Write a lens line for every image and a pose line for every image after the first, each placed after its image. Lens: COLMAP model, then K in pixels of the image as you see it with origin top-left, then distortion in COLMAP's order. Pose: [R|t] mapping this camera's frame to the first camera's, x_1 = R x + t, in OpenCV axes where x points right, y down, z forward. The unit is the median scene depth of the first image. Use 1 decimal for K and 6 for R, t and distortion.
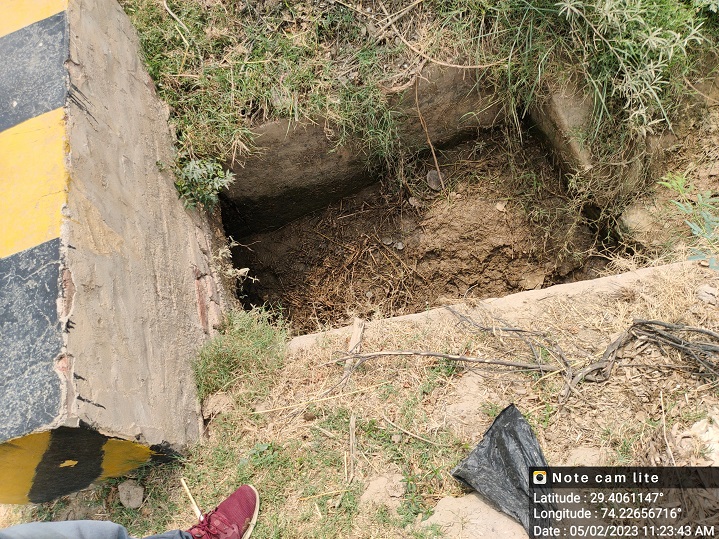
lens RADIAL K [[485.8, 0, 362.7], [0, 485.8, 270.2], [0, 0, 1]] dist [0.021232, -0.000317]
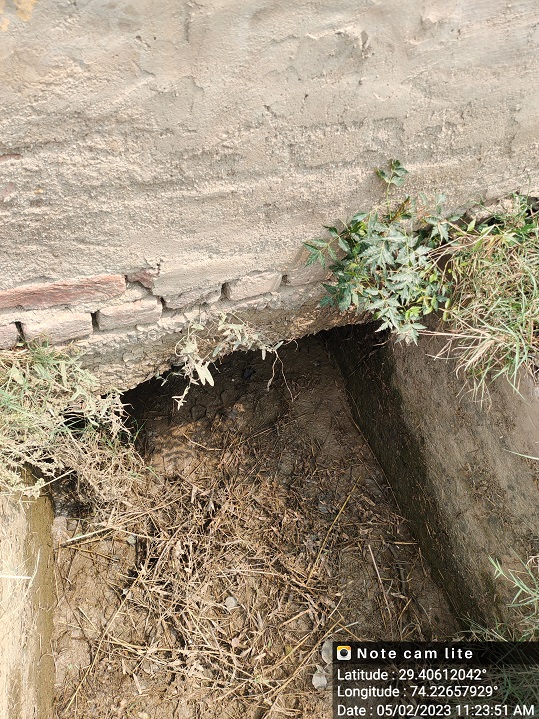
lens RADIAL K [[485.8, 0, 267.1], [0, 485.8, 355.7], [0, 0, 1]] dist [0.021232, -0.000317]
pose [[0.012262, 0.964188, -0.264934, -0.128583], [-0.963231, 0.082507, 0.255691, -0.180280], [0.268393, 0.252058, 0.929748, 0.536962]]
